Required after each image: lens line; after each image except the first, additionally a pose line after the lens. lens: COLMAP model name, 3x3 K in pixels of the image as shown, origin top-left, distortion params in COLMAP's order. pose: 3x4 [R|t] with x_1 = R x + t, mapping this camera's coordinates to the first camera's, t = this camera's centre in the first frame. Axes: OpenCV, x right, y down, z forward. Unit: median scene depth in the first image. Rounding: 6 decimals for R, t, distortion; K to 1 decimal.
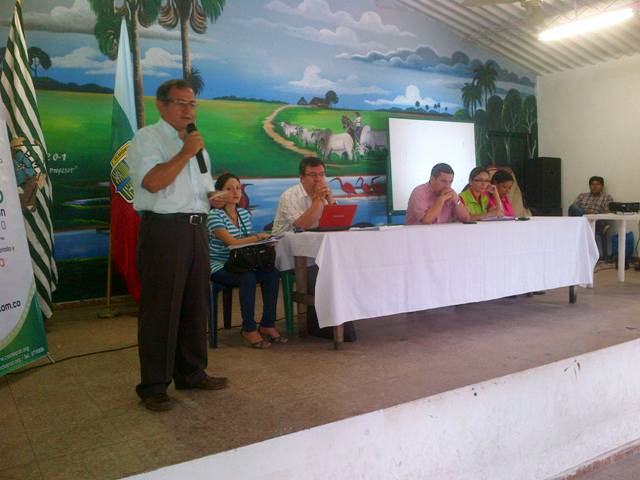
lens RADIAL K [[594.4, 0, 322.6], [0, 594.4, 237.5], [0, 0, 1]] dist [0.033469, -0.131754]
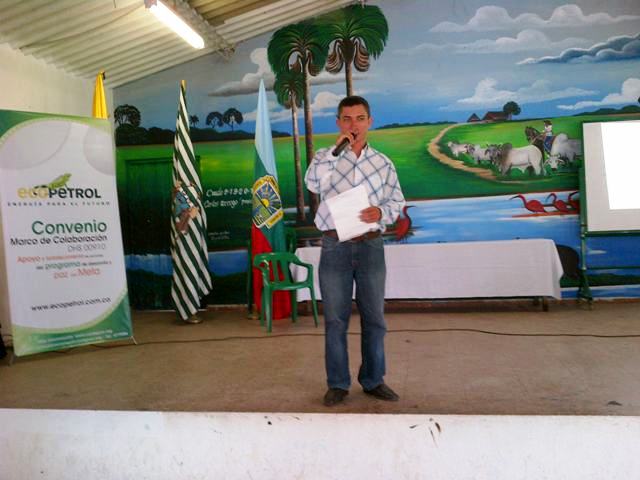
lens RADIAL K [[594.4, 0, 322.6], [0, 594.4, 237.5], [0, 0, 1]] dist [0.033469, -0.131754]
pose [[0.741143, 0.010591, -0.671263, 0.421140], [-0.023017, 0.999689, -0.009641, -0.020184], [0.670952, 0.022596, 0.741156, 0.122673]]
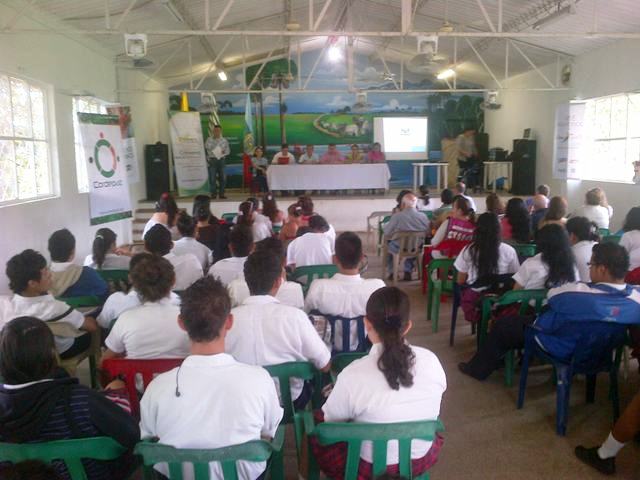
lens RADIAL K [[594.4, 0, 322.6], [0, 594.4, 237.5], [0, 0, 1]] dist [0.033469, -0.131754]
pose [[0.875019, 0.084345, -0.476684, 1.053483], [-0.042800, 0.994327, 0.097371, 0.034276], [0.482193, -0.064800, 0.873665, -1.053805]]
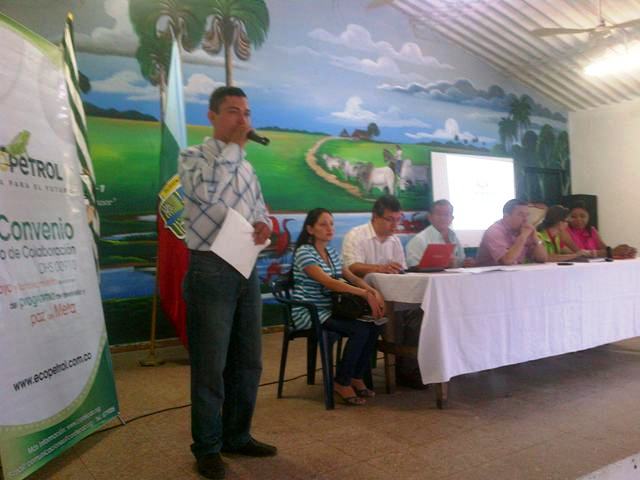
lens RADIAL K [[594.4, 0, 322.6], [0, 594.4, 237.5], [0, 0, 1]] dist [0.033469, -0.131754]
pose [[0.999528, 0.008162, 0.029614, -0.093326], [-0.006414, 0.998257, -0.058659, -0.005676], [-0.030041, 0.058442, 0.997839, 0.058409]]
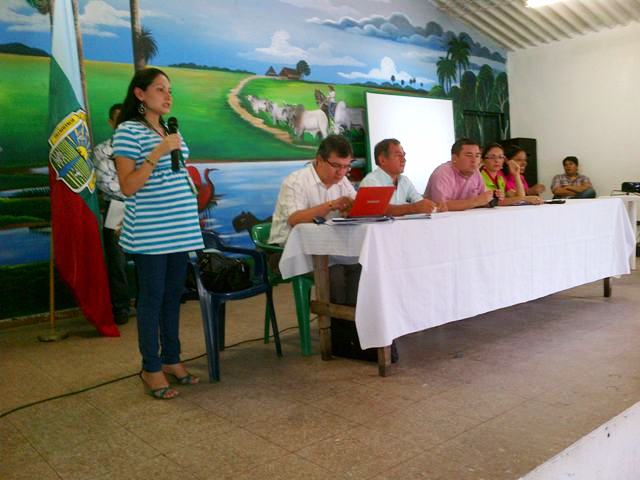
lens RADIAL K [[594.4, 0, 322.6], [0, 594.4, 237.5], [0, 0, 1]] dist [0.033469, -0.131754]
pose [[0.990971, -0.029724, 0.130739, -0.077632], [0.027820, 0.999479, 0.016367, -0.002194], [-0.131157, -0.012582, 0.991282, 0.132805]]
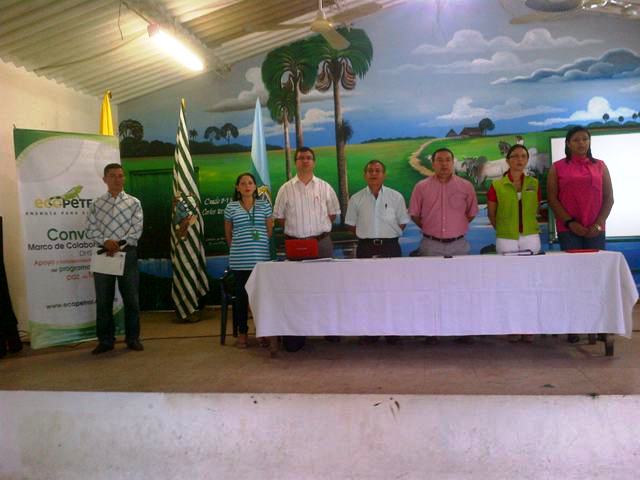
lens RADIAL K [[594.4, 0, 322.6], [0, 594.4, 237.5], [0, 0, 1]] dist [0.033469, -0.131754]
pose [[0.741066, 0.006080, -0.671404, 0.485692], [-0.024550, 0.999536, -0.018046, -0.021319], [0.670983, 0.029857, 0.740872, 0.078918]]
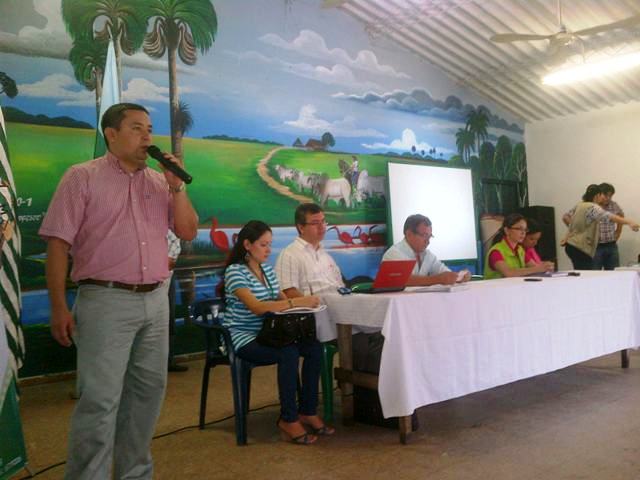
lens RADIAL K [[594.4, 0, 322.6], [0, 594.4, 237.5], [0, 0, 1]] dist [0.033469, -0.131754]
pose [[0.994926, 0.000018, 0.100606, -0.085557], [0.008152, 0.996698, -0.080792, -0.011479], [-0.100275, 0.081202, 0.991641, 0.106700]]
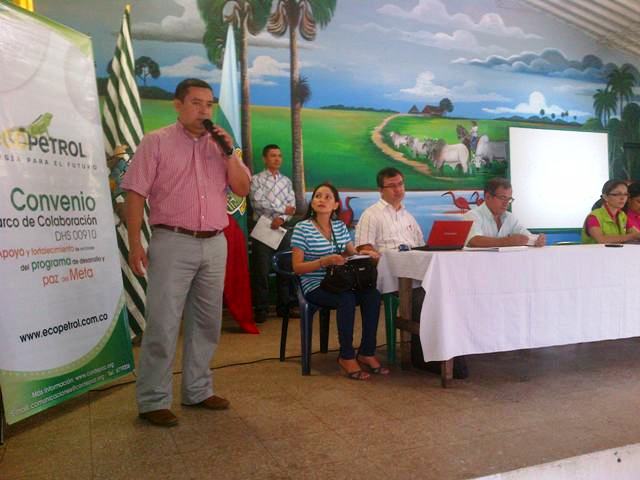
lens RADIAL K [[587.4, 0, 322.8], [0, 587.4, 242.4], [0, 0, 1]] dist [0.038340, -0.124034]
pose [[0.982644, 0.028441, -0.183306, 0.000423], [-0.031464, 0.999412, -0.013605, -0.002923], [0.182811, 0.019136, 0.982962, 0.063310]]
